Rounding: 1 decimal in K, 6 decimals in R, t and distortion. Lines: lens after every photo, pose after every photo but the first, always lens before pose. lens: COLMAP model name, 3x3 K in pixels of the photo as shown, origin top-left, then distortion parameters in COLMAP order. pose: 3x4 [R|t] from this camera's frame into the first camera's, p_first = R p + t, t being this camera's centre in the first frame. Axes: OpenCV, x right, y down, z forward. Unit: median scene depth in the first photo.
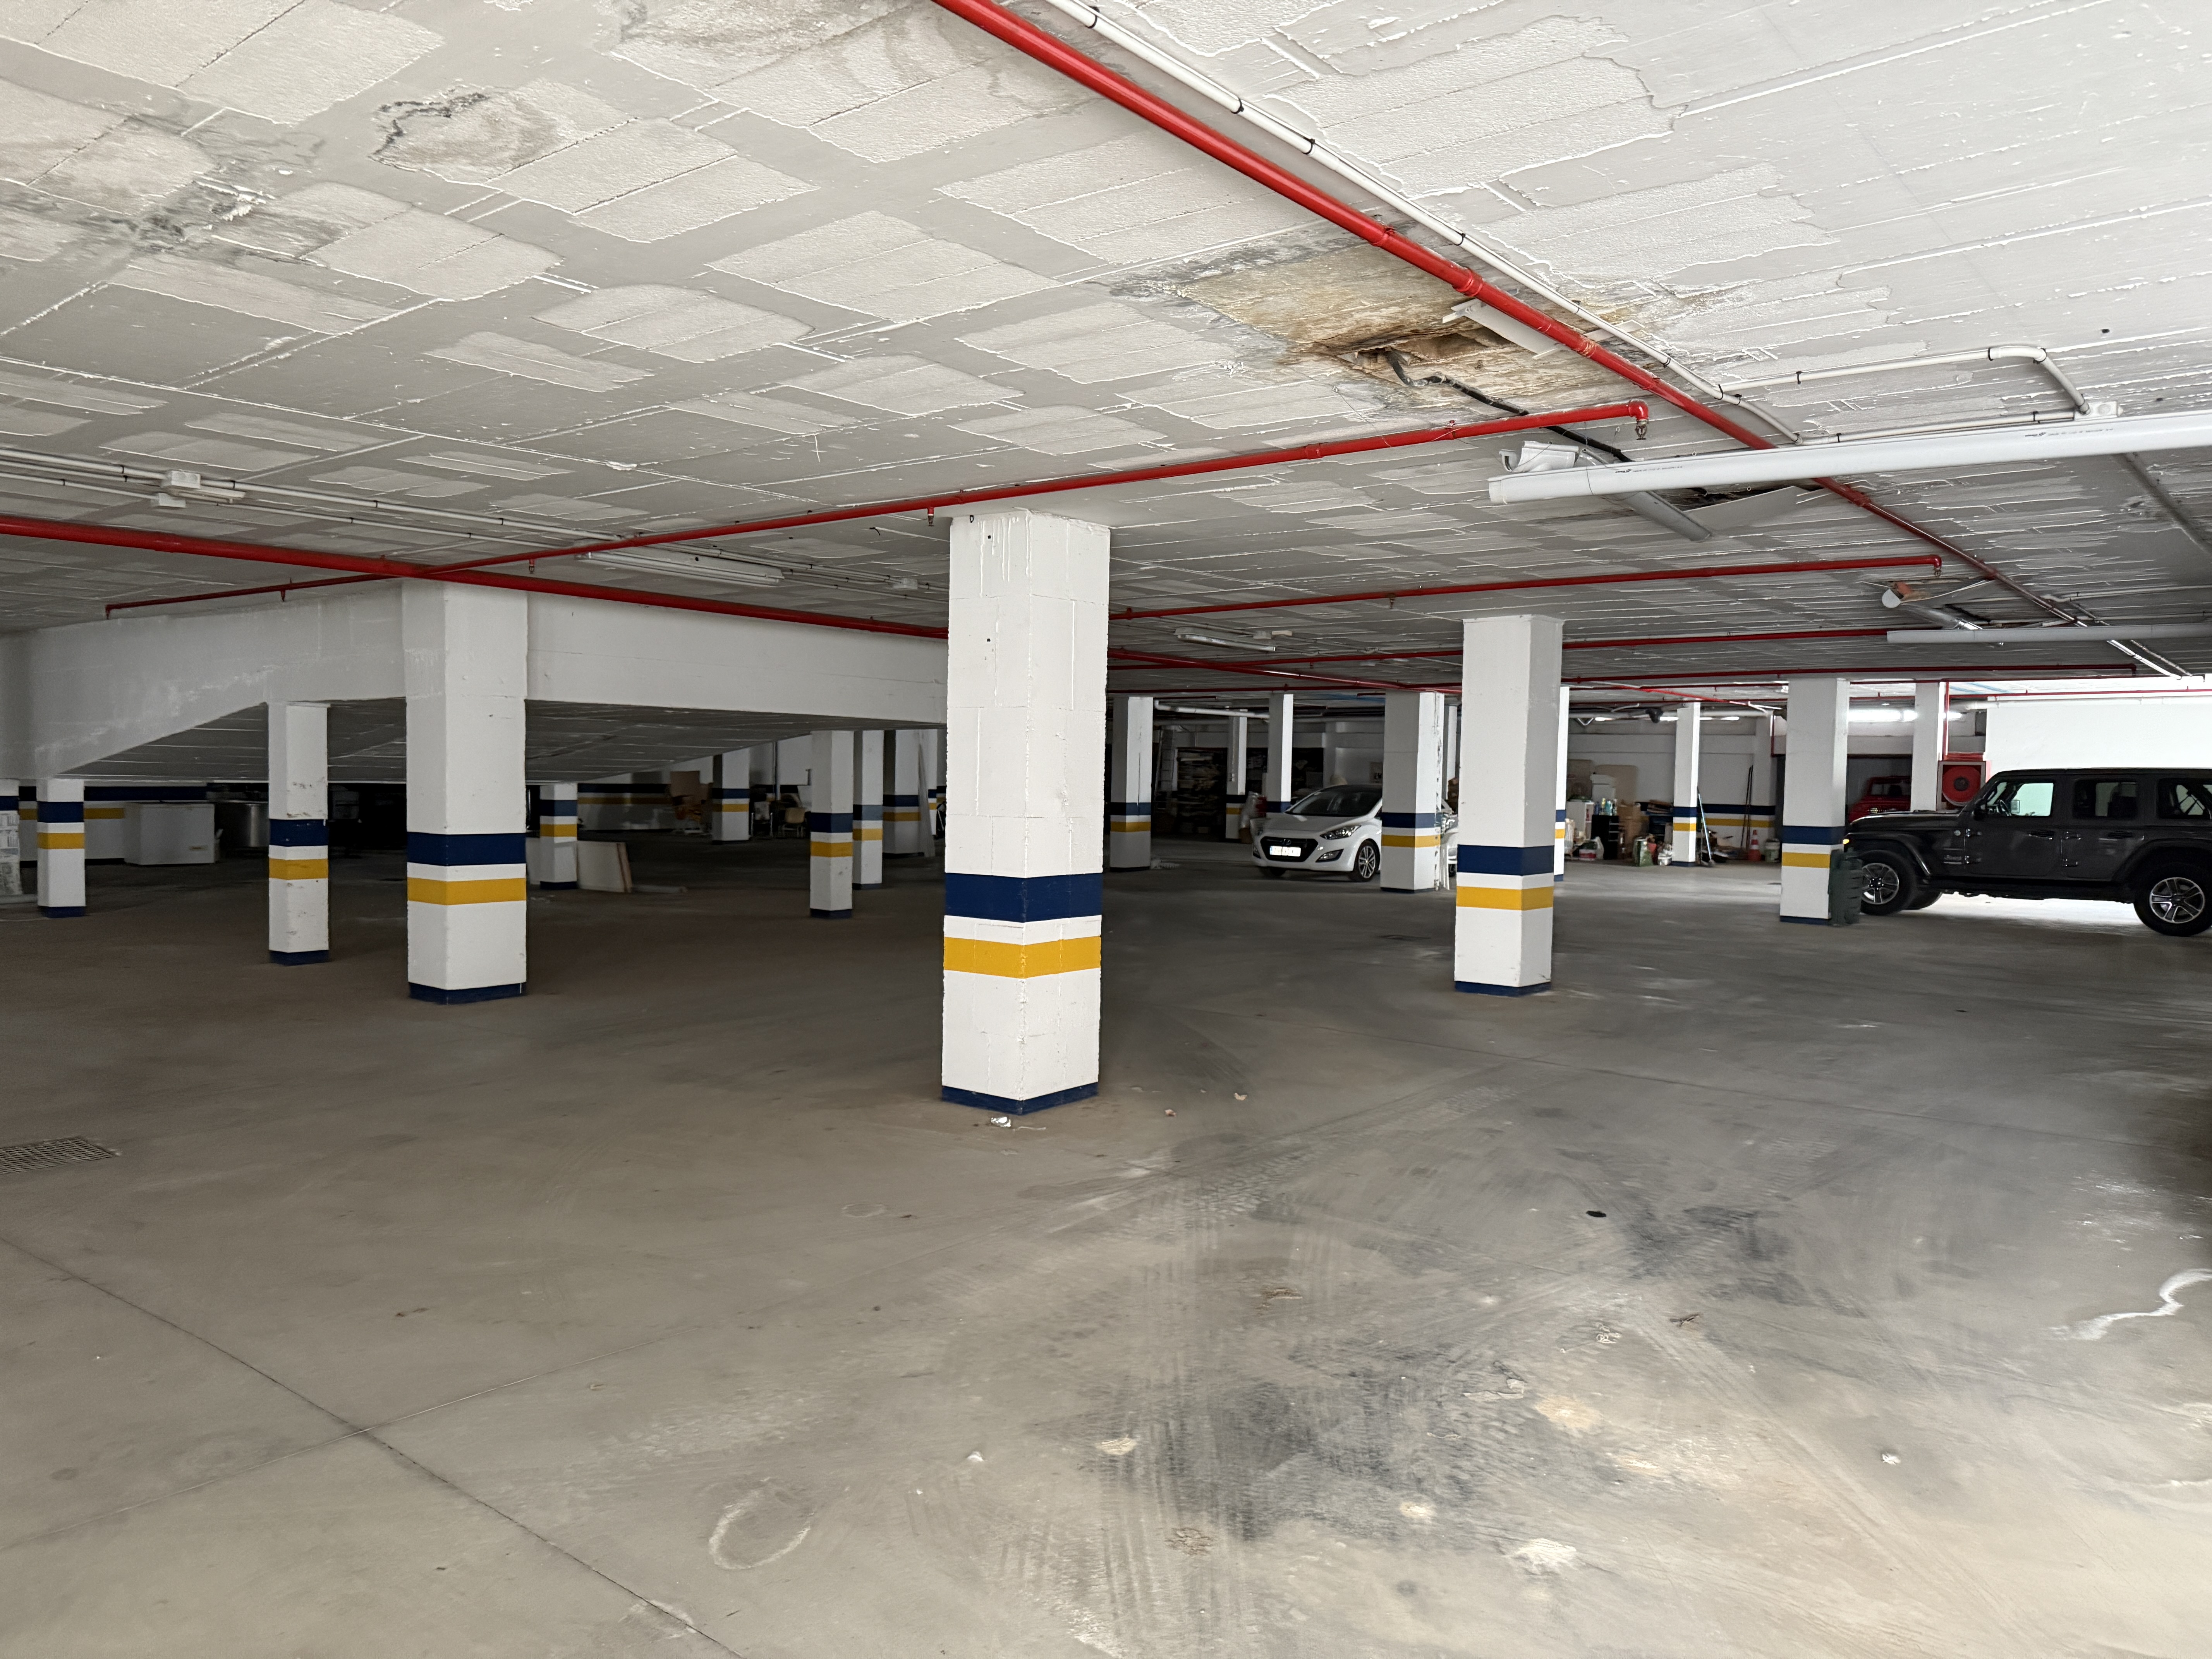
lens RADIAL K [[1549.2, 0, 1114.6], [0, 1549.2, 820.5], [0, 0, 1]] dist [0.050932, -0.020563]
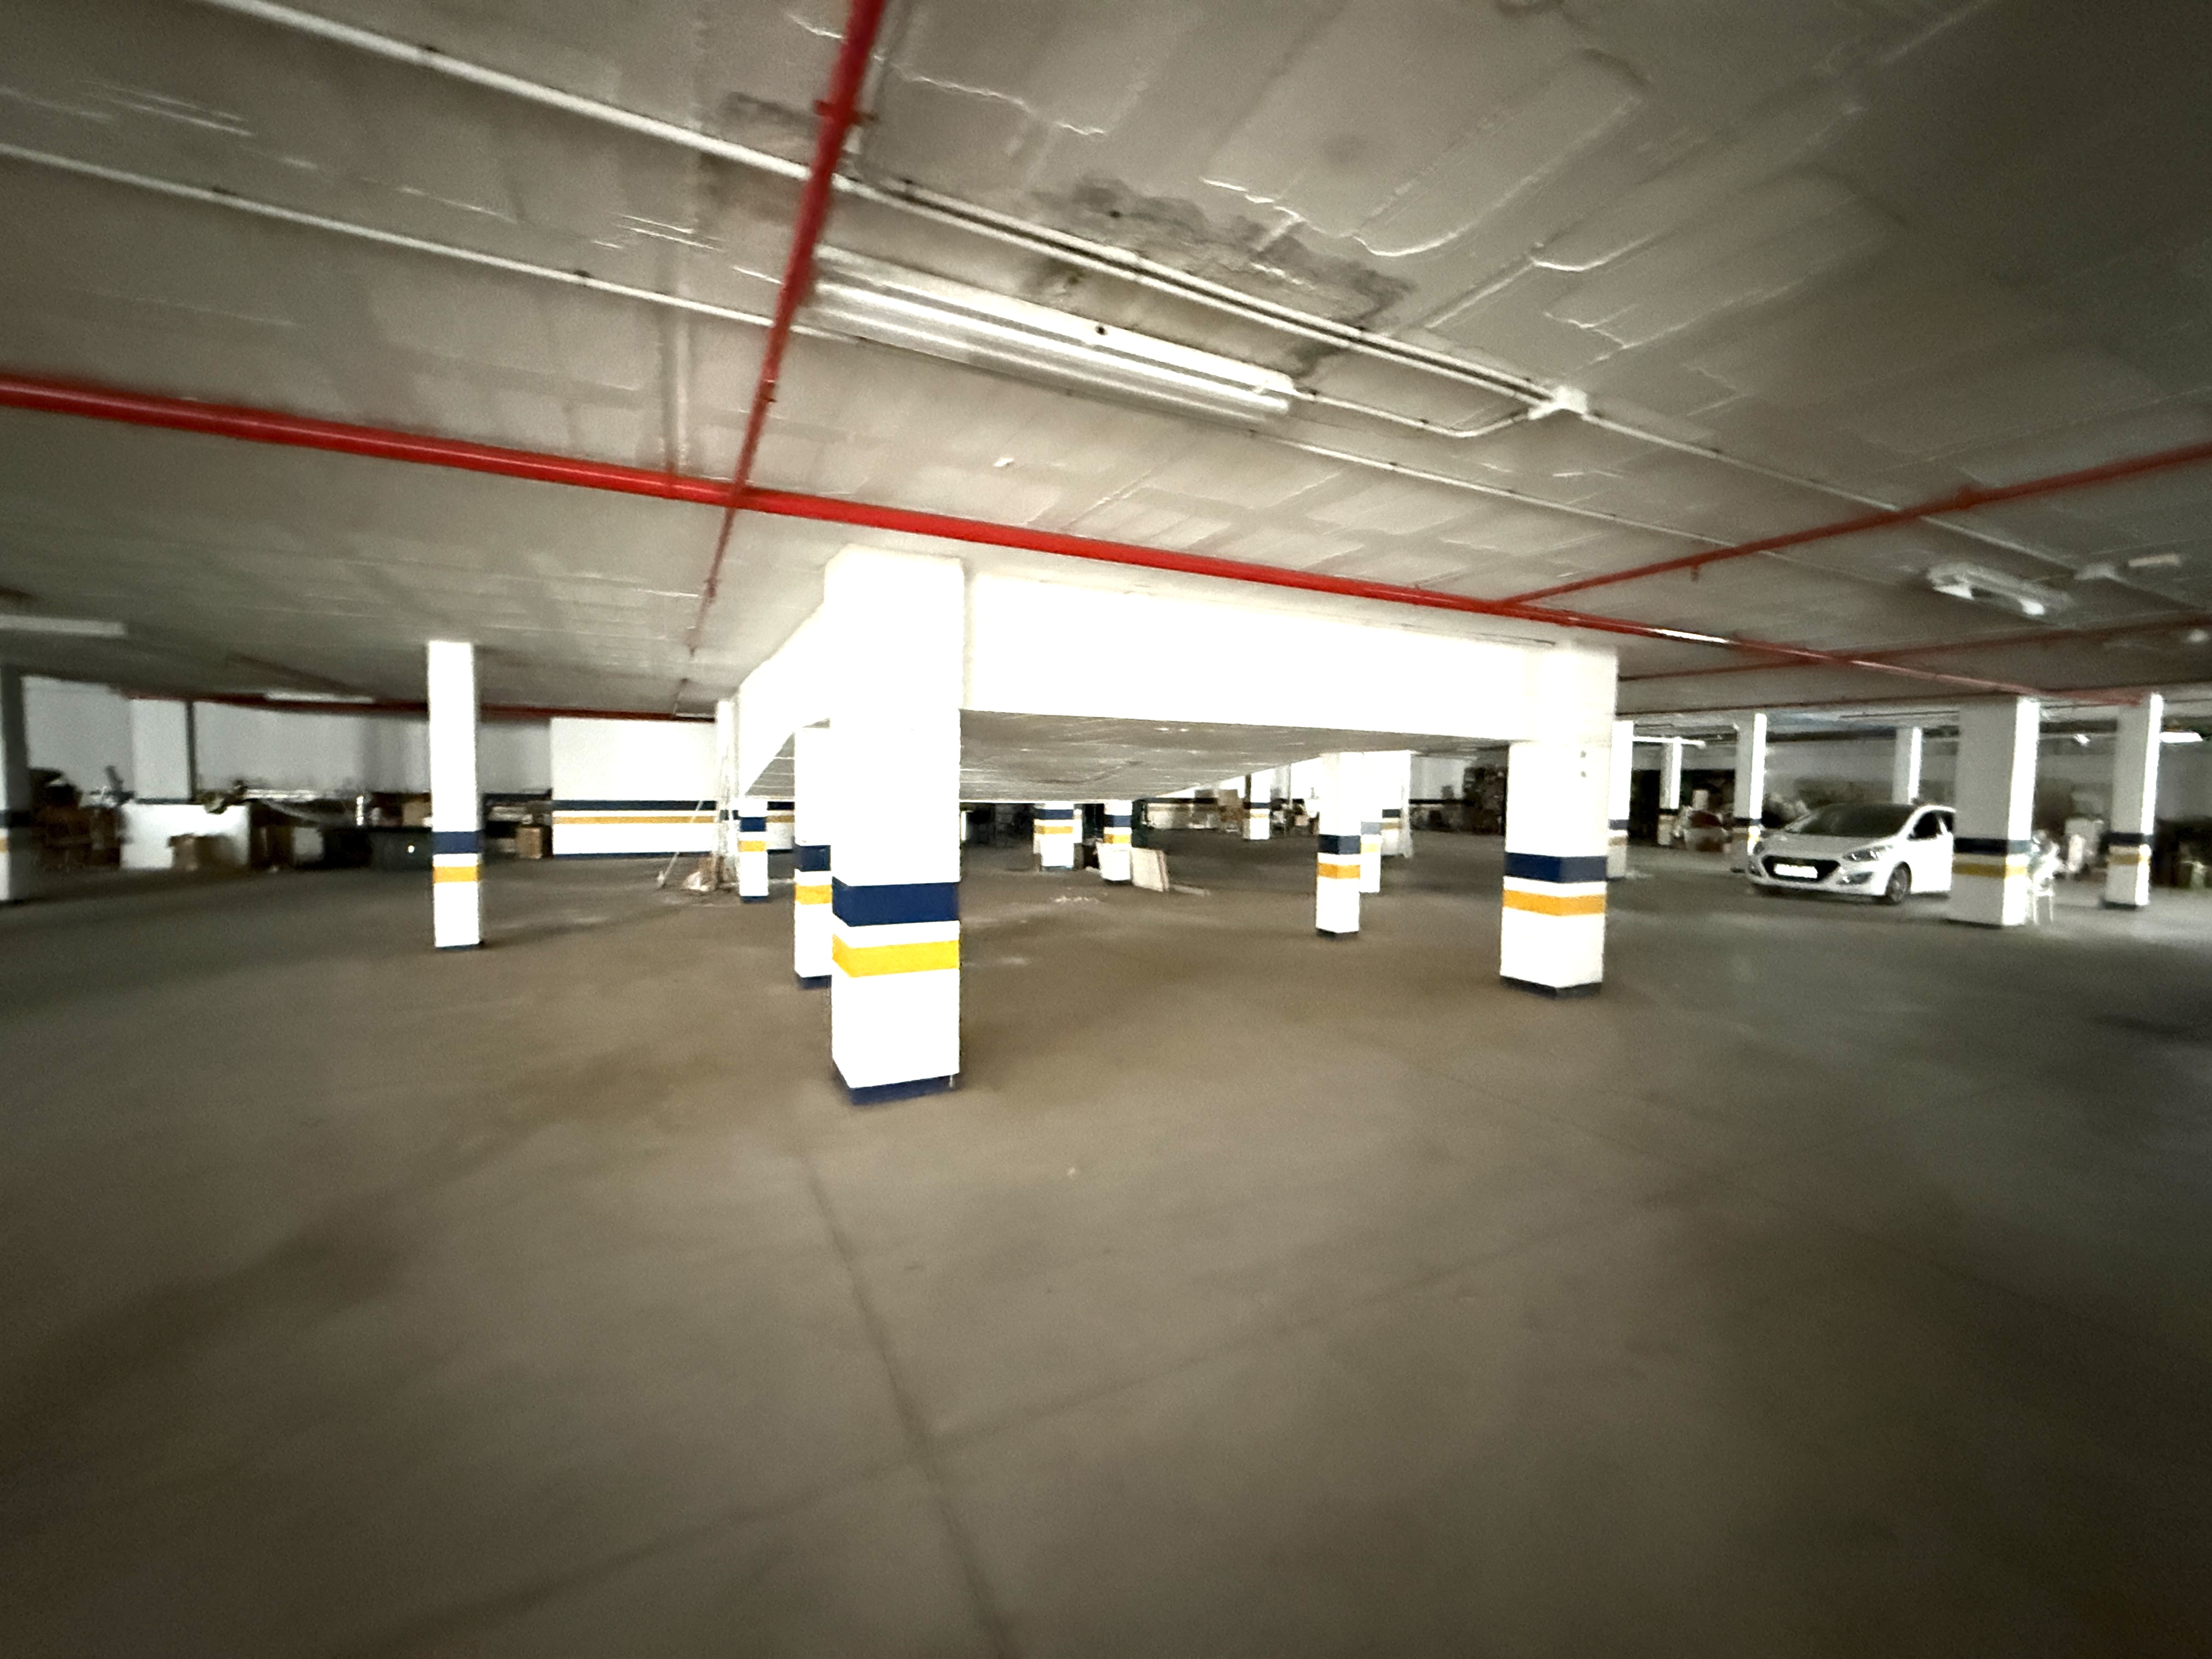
lens RADIAL K [[881.3, 0, 1108.9], [0, 881.3, 816.7], [0, 0, 1]] dist [0.000401, -0.000206]
pose [[0.913978, 0.012098, -0.405584, -0.067711], [-0.011295, 0.999927, 0.004373, -0.013501], [0.405607, 0.000585, 0.914047, 0.319995]]
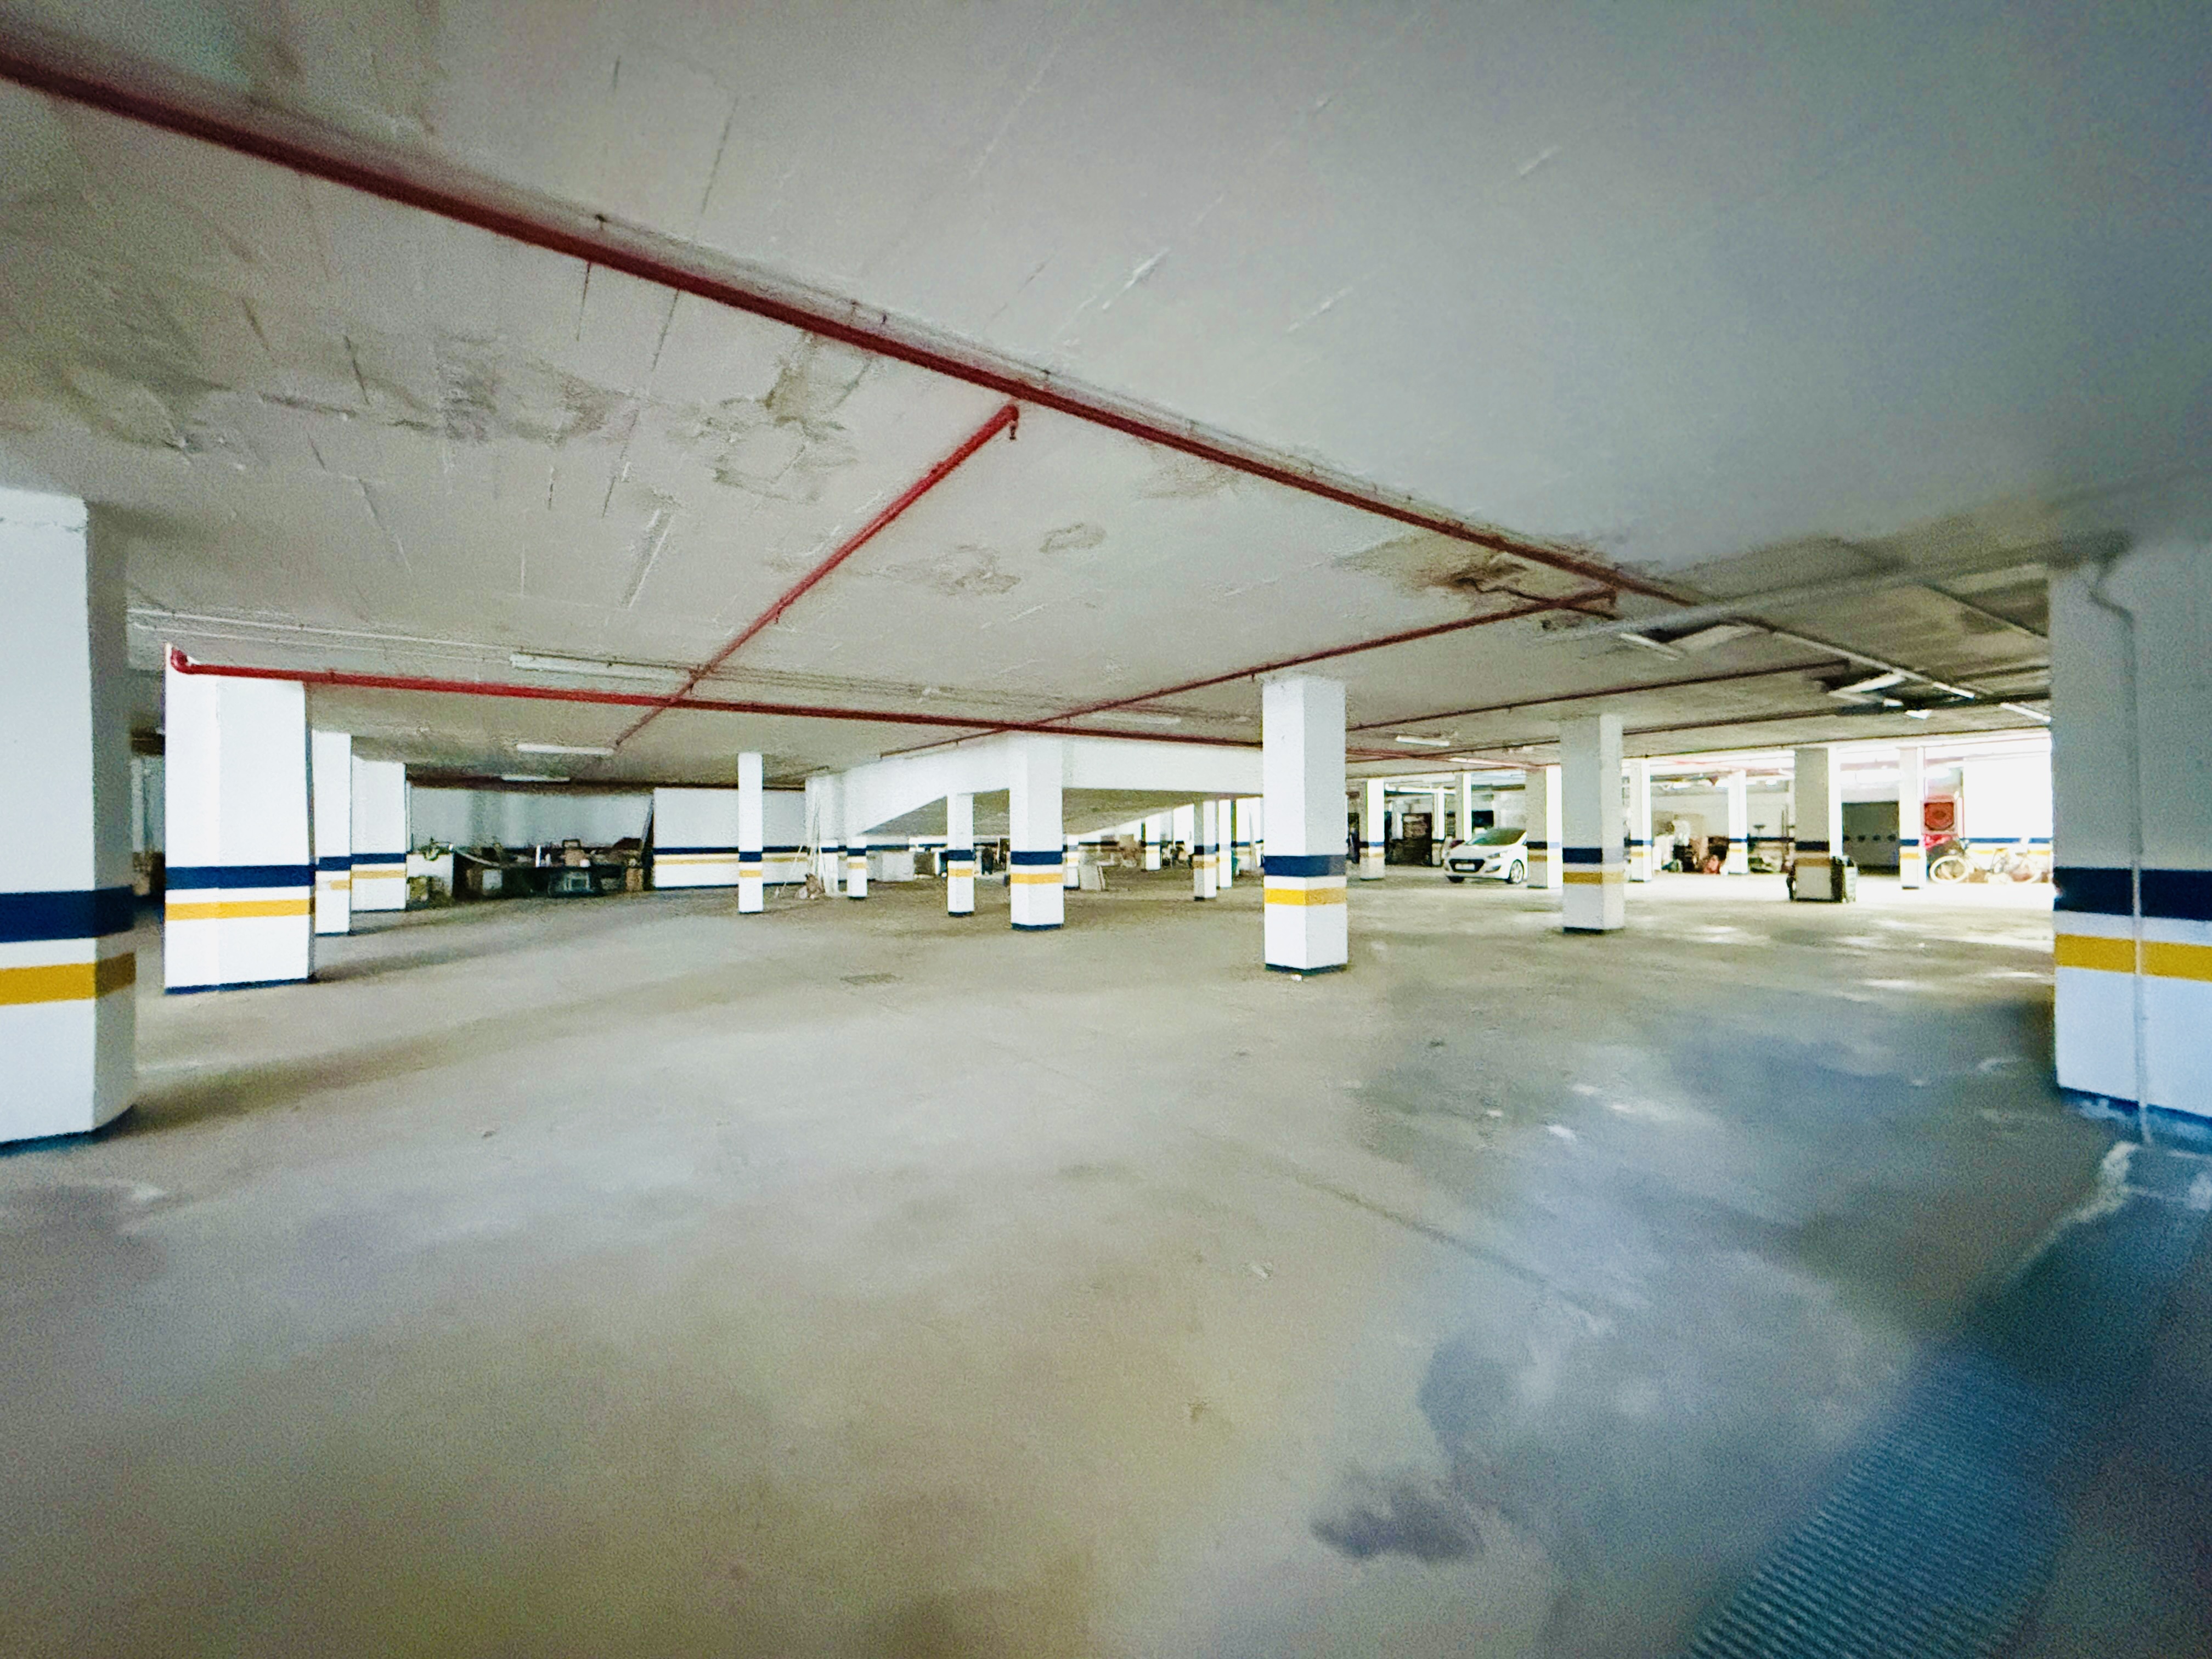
lens RADIAL K [[881.3, 0, 1109.6], [0, 881.3, 830.0], [0, 0, 1]] dist [0.000401, -0.000206]
pose [[0.959678, -0.028300, -0.279673, 0.005695], [0.016874, 0.998925, -0.043179, 0.015333], [0.280594, 0.036719, 0.959124, -0.049609]]
